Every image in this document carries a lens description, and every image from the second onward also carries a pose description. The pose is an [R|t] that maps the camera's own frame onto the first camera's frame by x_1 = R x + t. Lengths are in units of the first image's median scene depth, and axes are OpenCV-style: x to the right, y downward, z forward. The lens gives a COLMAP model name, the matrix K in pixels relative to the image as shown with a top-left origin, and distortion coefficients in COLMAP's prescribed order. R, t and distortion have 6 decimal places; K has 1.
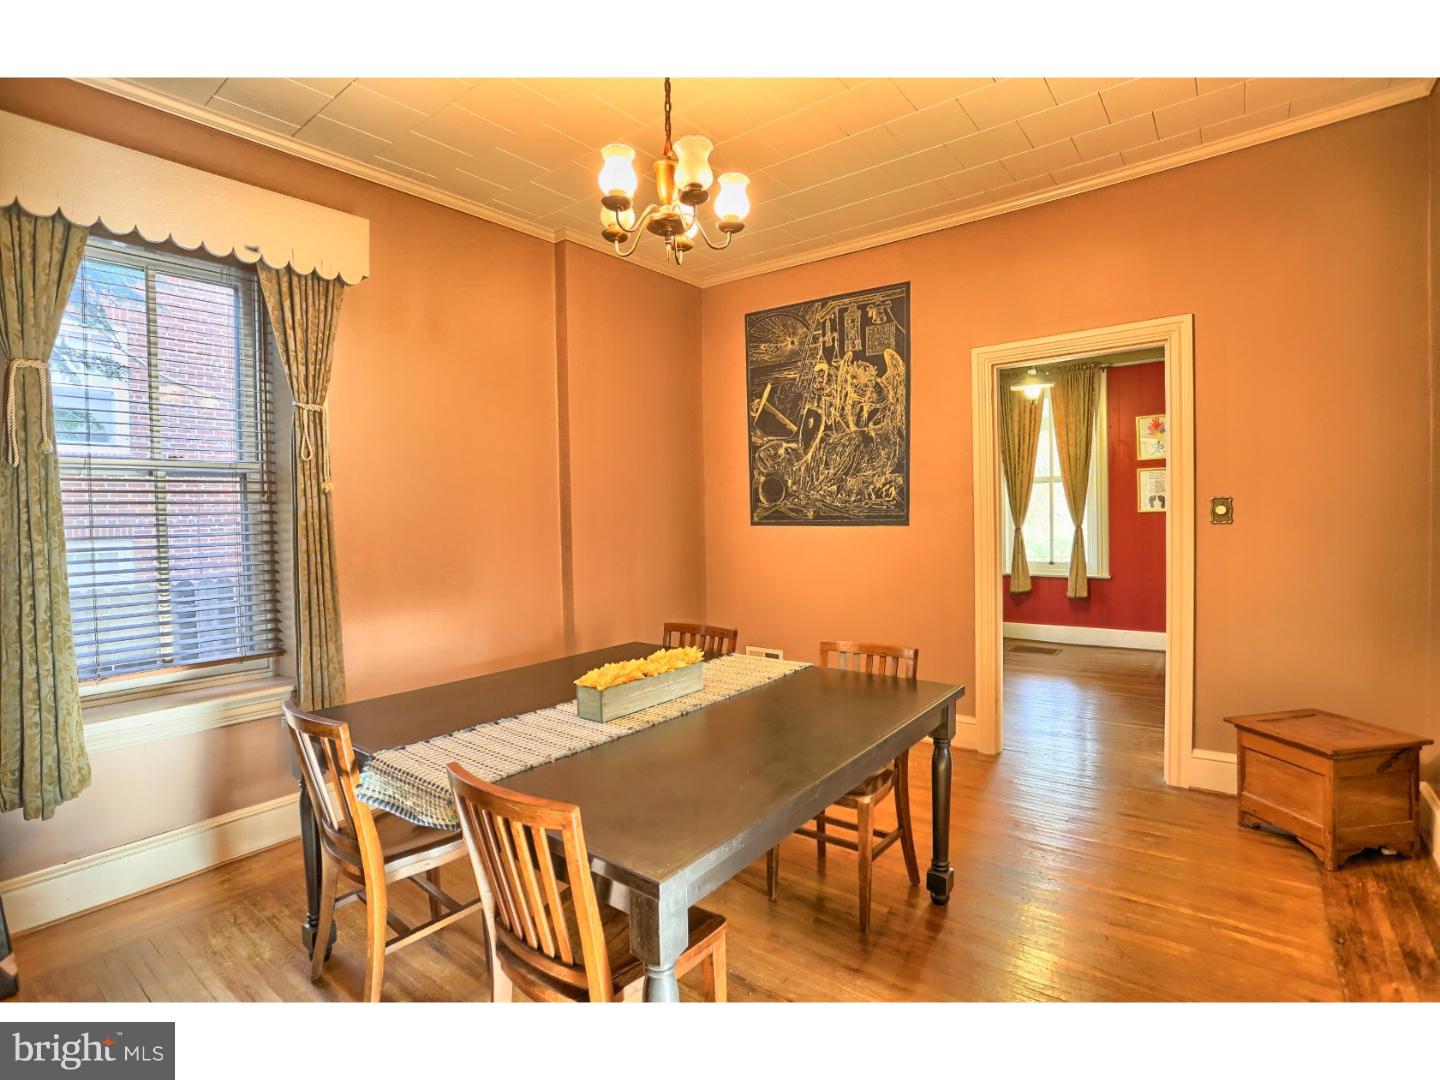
lens RADIAL K [[699.1, 0, 721.5], [0, 699.1, 535.5], [0, 0, 1]] dist [-0.081466, 0.040045]
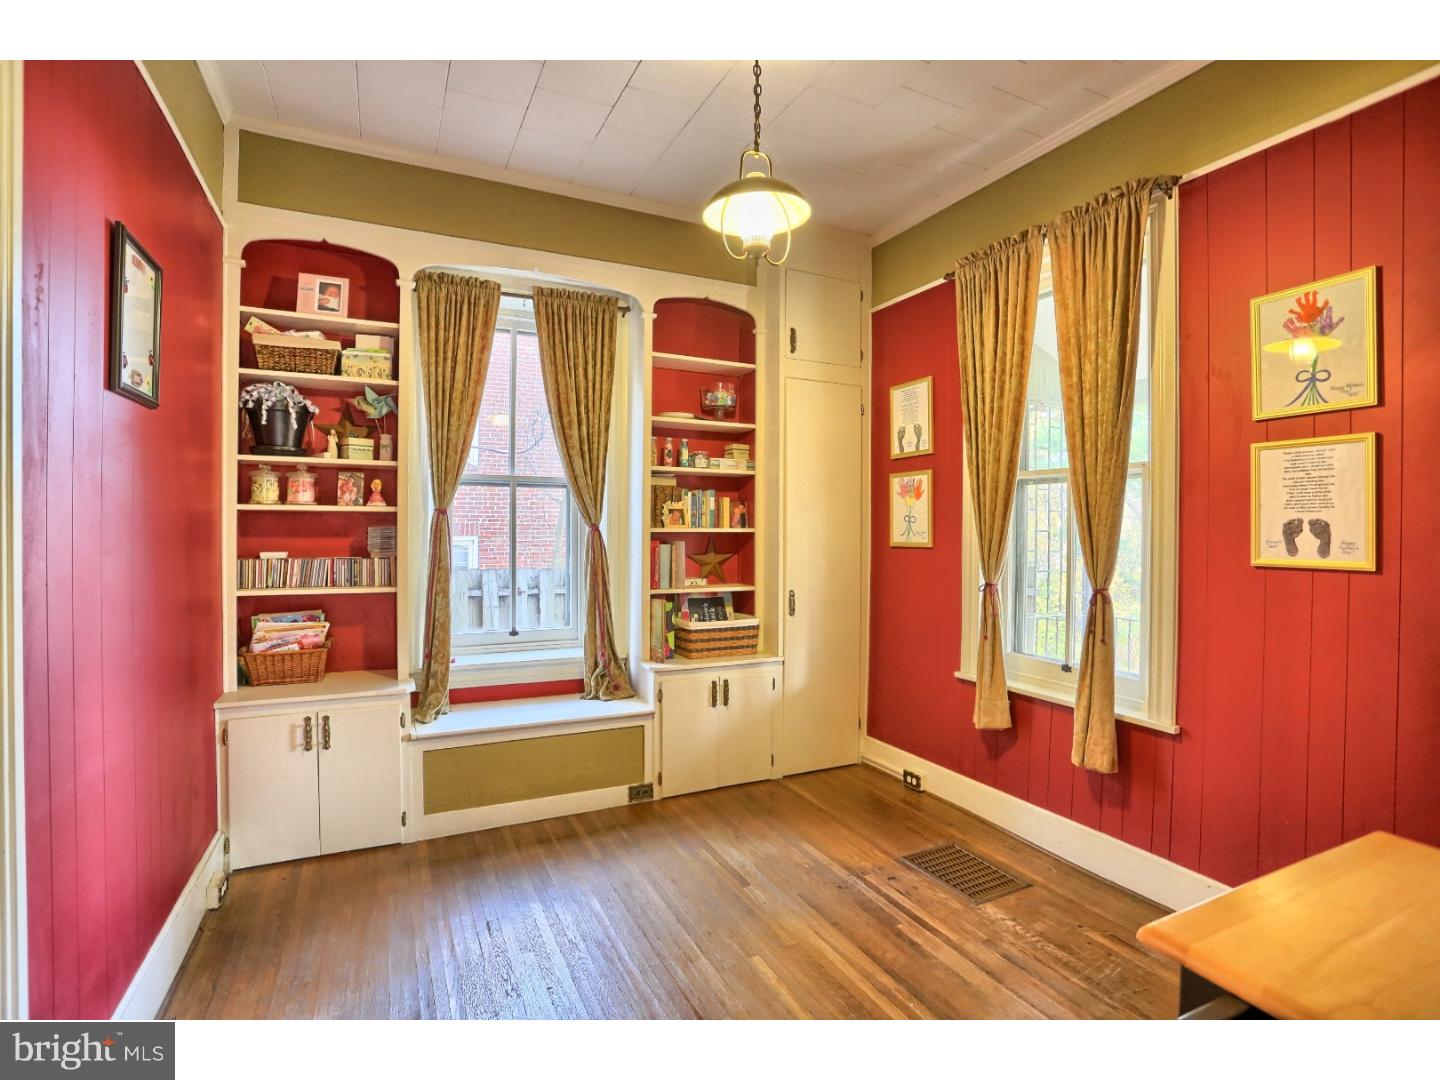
lens RADIAL K [[699.1, 0, 721.5], [0, 699.1, 535.5], [0, 0, 1]] dist [-0.081466, 0.040045]
pose [[0.918951, 0.038486, -0.392490, 0.482923], [-0.045028, 0.998958, -0.007473, -0.033574], [0.391793, 0.024540, 0.919726, 0.552208]]
